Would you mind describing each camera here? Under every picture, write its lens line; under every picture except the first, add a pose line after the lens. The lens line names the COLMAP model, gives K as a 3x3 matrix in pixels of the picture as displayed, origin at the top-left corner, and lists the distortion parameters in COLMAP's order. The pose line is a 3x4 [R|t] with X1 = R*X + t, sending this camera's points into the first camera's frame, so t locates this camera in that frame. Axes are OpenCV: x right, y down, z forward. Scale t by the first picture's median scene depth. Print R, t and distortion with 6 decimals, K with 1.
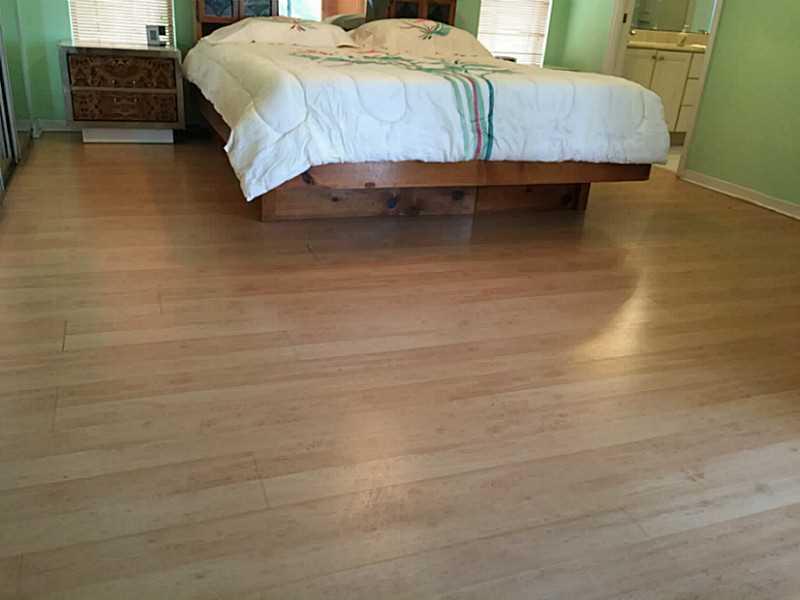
lens RADIAL K [[695.2, 0, 404.8], [0, 695.2, 300.8], [0, 0, 1]] dist [0.088776, -0.098105]
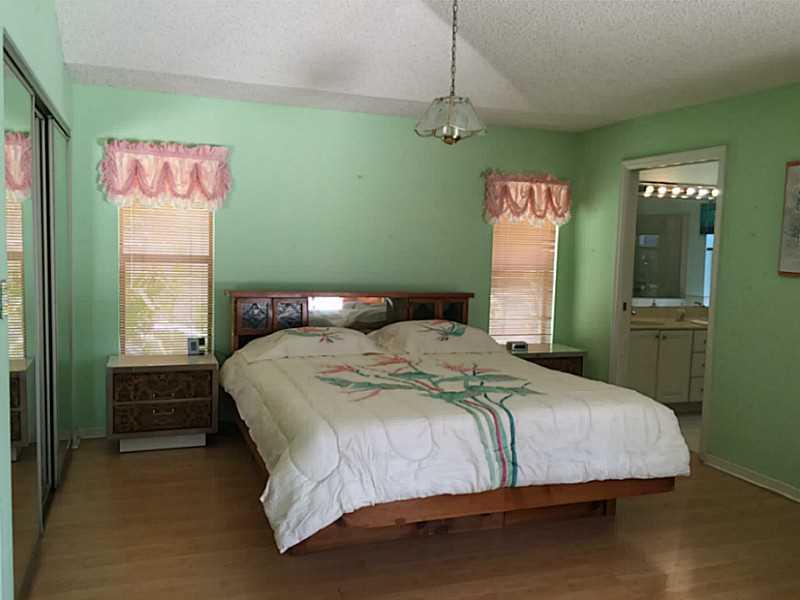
lens RADIAL K [[695.2, 0, 404.2], [0, 695.2, 304.0], [0, 0, 1]] dist [0.088776, -0.098105]
pose [[0.998930, -0.041877, -0.019651, -0.009708], [0.033585, 0.948687, -0.314427, -0.128462], [0.031810, 0.313430, 0.949078, -0.057682]]
